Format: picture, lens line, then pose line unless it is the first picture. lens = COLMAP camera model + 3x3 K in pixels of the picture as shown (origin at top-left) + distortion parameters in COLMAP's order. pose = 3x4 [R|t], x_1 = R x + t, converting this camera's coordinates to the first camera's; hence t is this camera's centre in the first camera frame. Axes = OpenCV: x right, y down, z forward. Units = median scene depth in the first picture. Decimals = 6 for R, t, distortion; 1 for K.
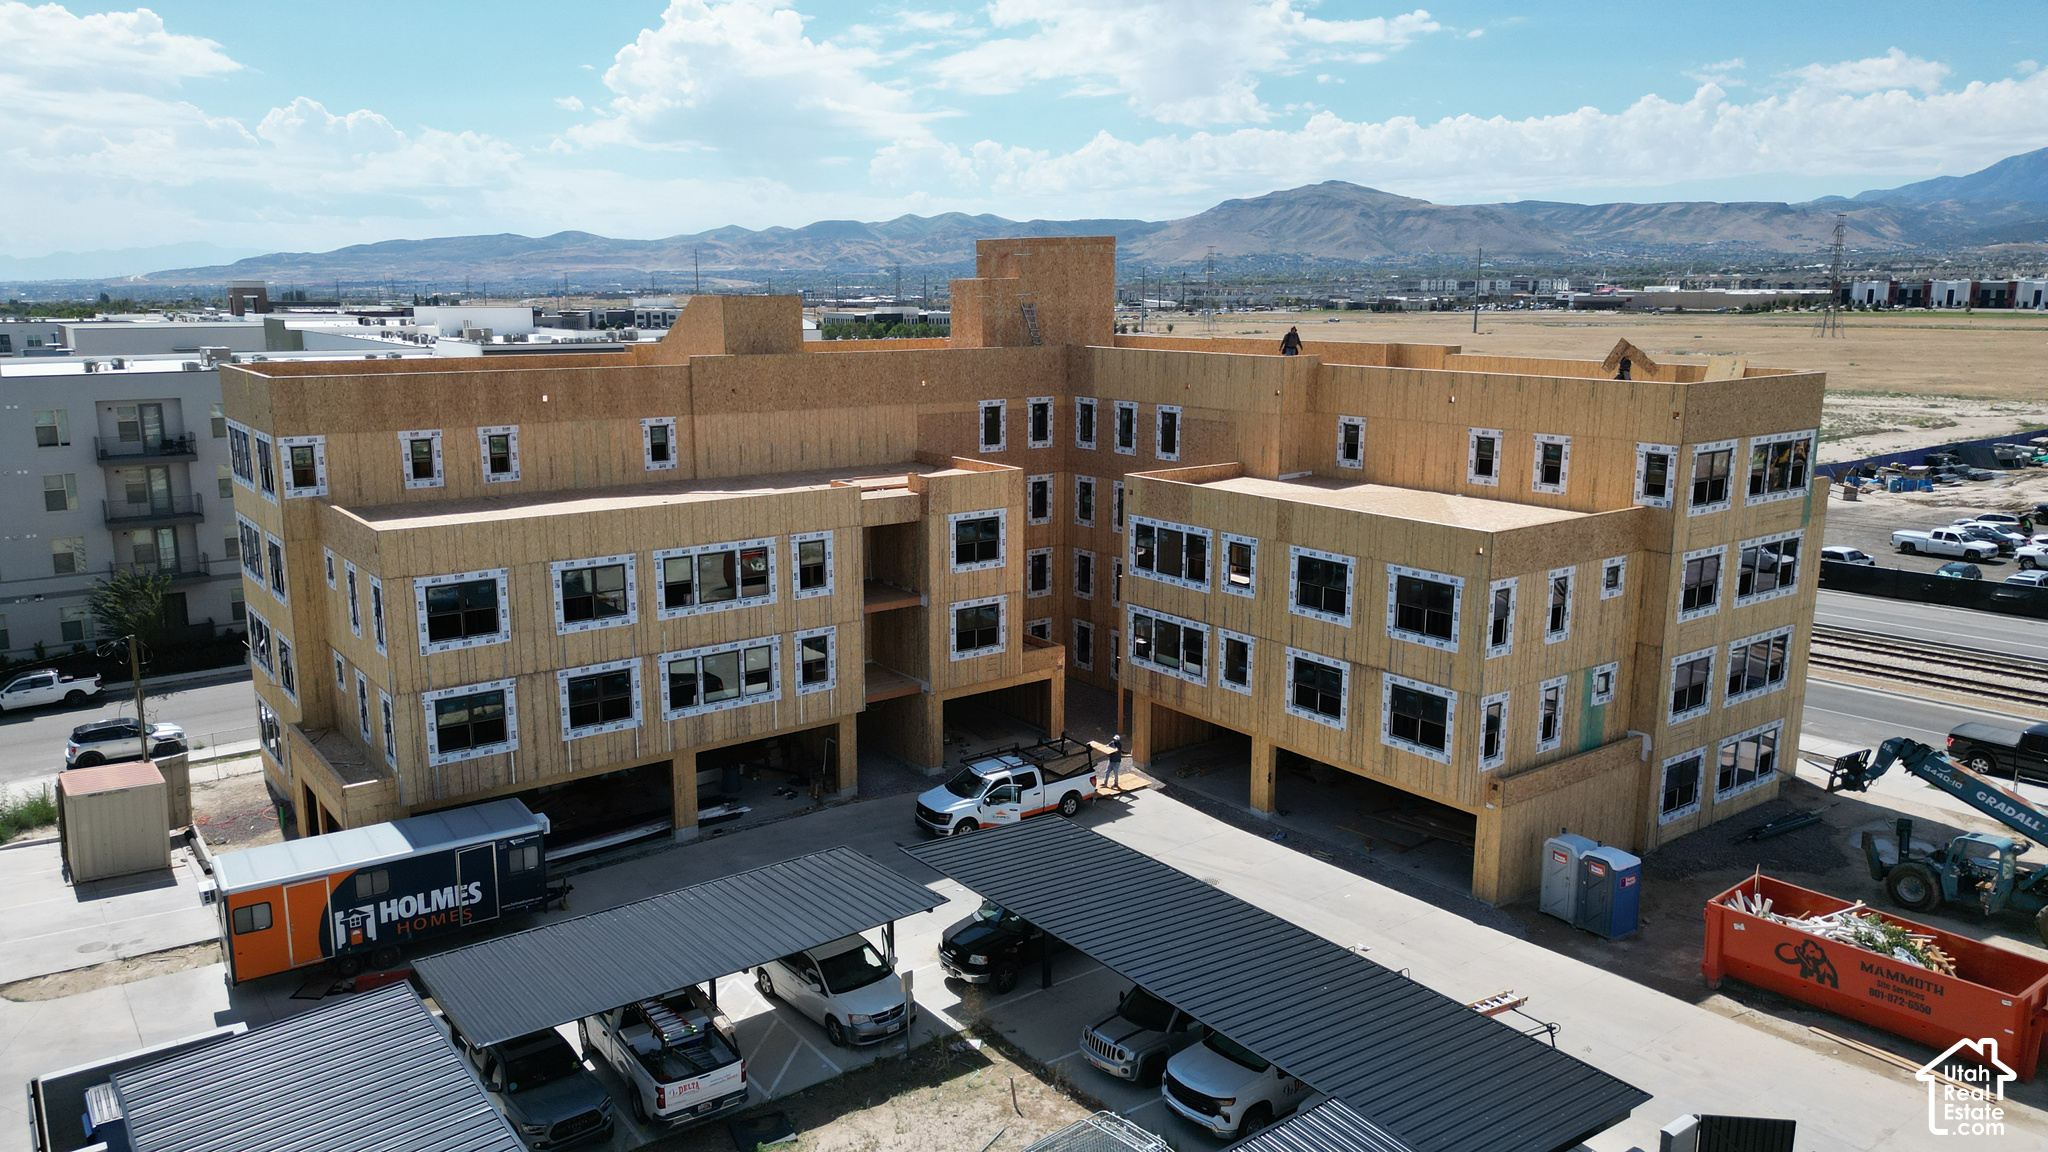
lens RADIAL K [[1439.1, 0, 1028.4], [0, 1439.1, 576.4], [0, 0, 1]] dist [0.065337, -0.060992]
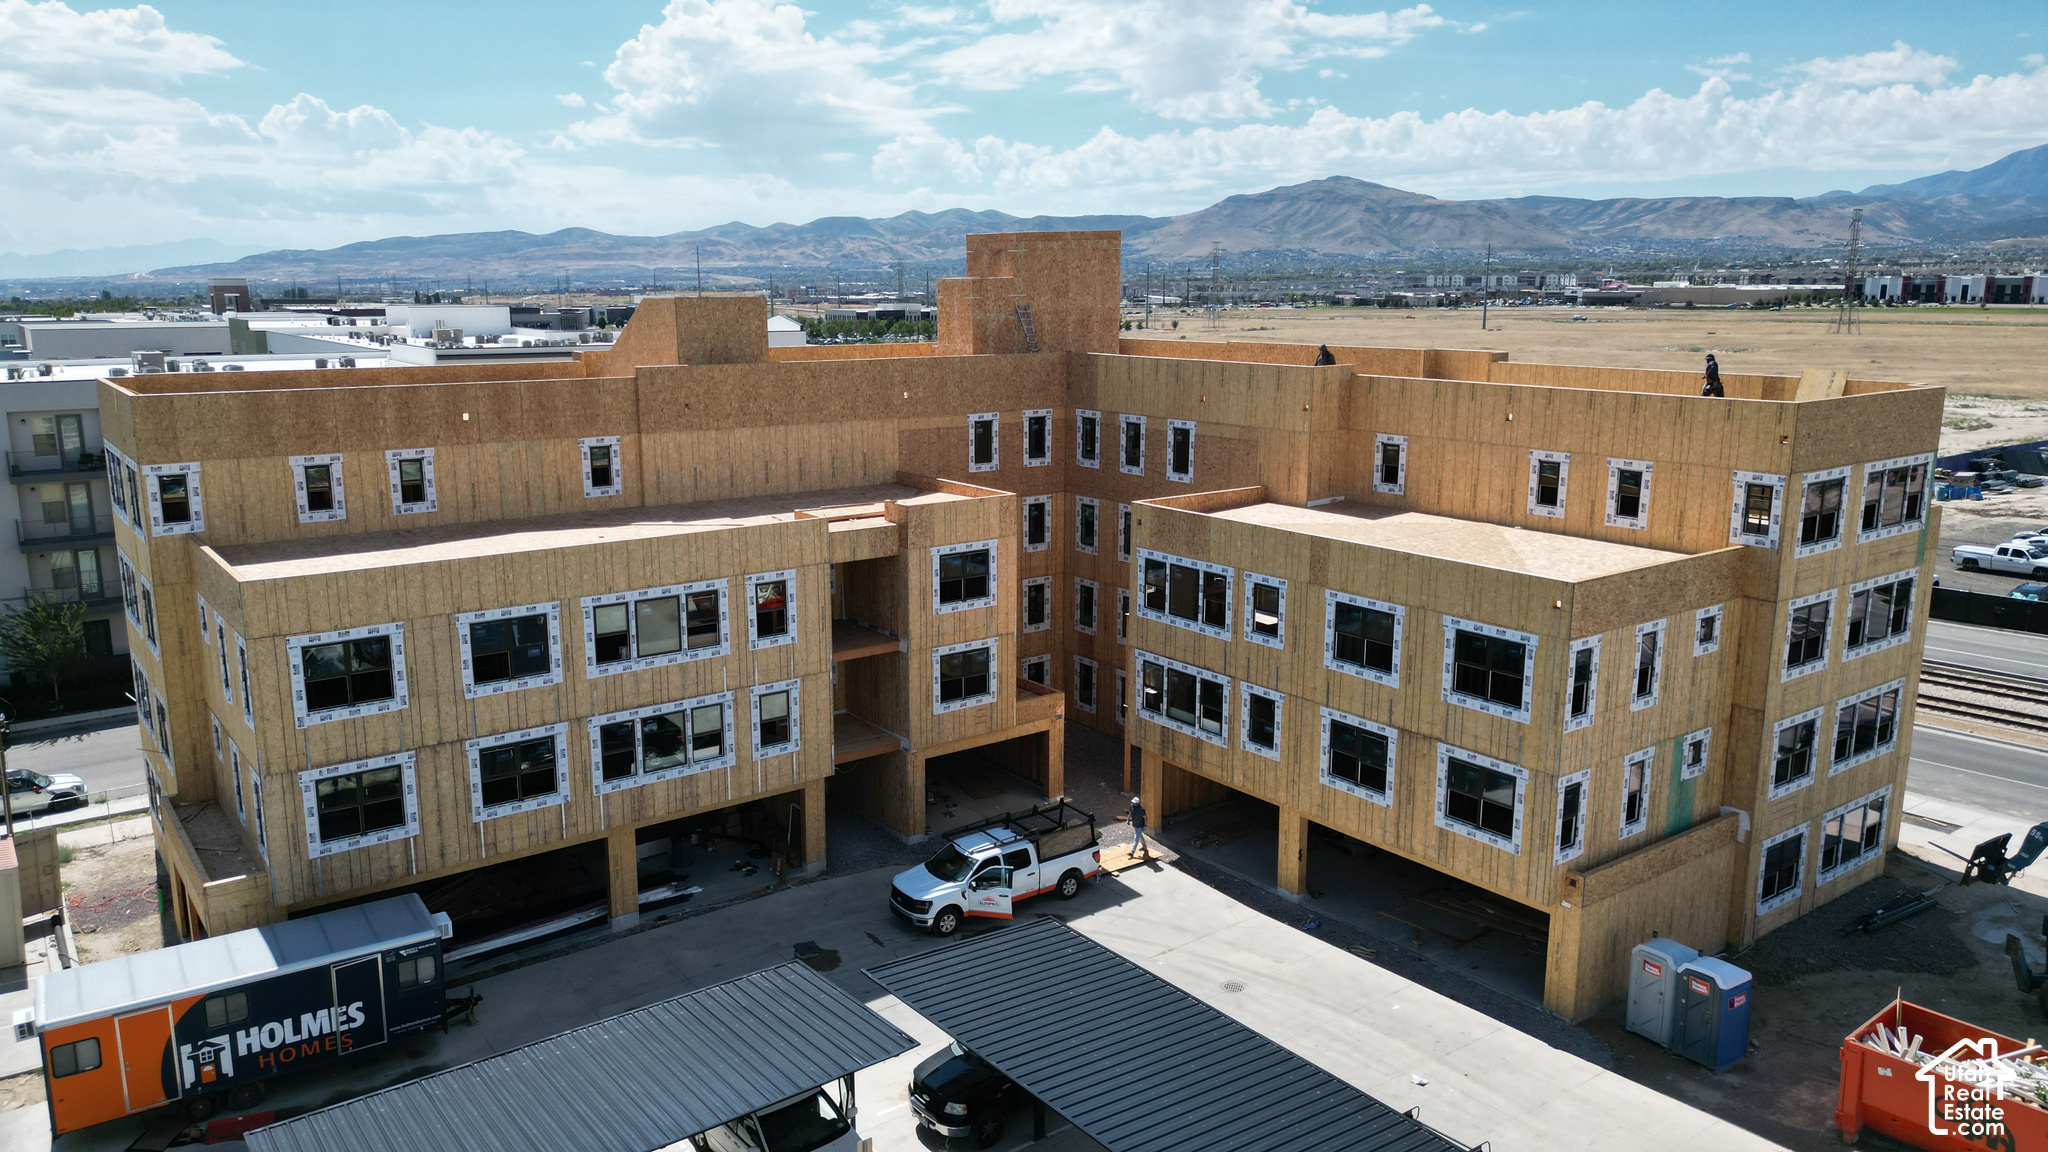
lens RADIAL K [[1439.1, 0, 1029.6], [0, 1439.1, 572.1], [0, 0, 1]] dist [0.065337, -0.060992]
pose [[0.999998, -0.000928, -0.001582, 0.006058], [0.000928, 1.000000, -0.000171, -0.027832], [0.001583, 0.000170, 0.999999, 0.123326]]
